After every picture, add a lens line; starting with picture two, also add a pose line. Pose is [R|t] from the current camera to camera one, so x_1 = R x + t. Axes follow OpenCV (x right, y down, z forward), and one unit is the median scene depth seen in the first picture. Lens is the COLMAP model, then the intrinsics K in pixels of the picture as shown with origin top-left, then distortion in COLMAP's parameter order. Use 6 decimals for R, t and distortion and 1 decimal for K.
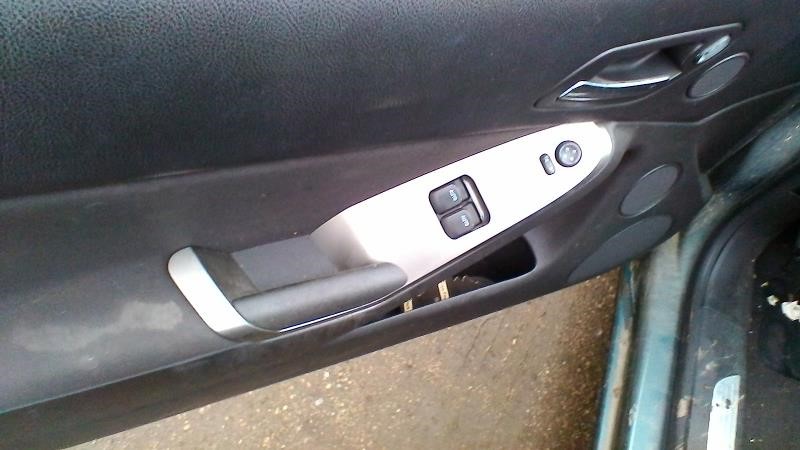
lens RADIAL K [[640.9, 0, 400.0], [0, 640.9, 225.0], [0, 0, 1]] dist [-0.006264, -0.004297]
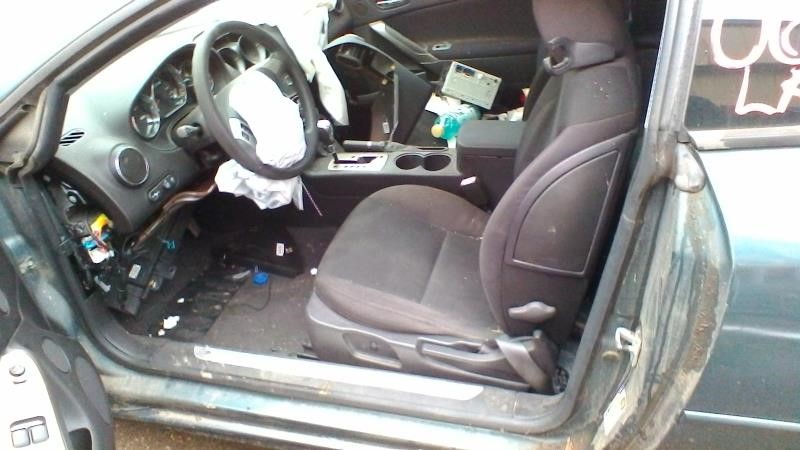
lens RADIAL K [[640.9, 0, 400.0], [0, 640.9, 225.0], [0, 0, 1]] dist [-0.006264, -0.004297]
pose [[-0.083231, -0.712417, 0.696803, -0.478258], [0.930132, 0.195427, 0.310907, 0.153116], [-0.357669, 0.673996, 0.646377, -0.521289]]
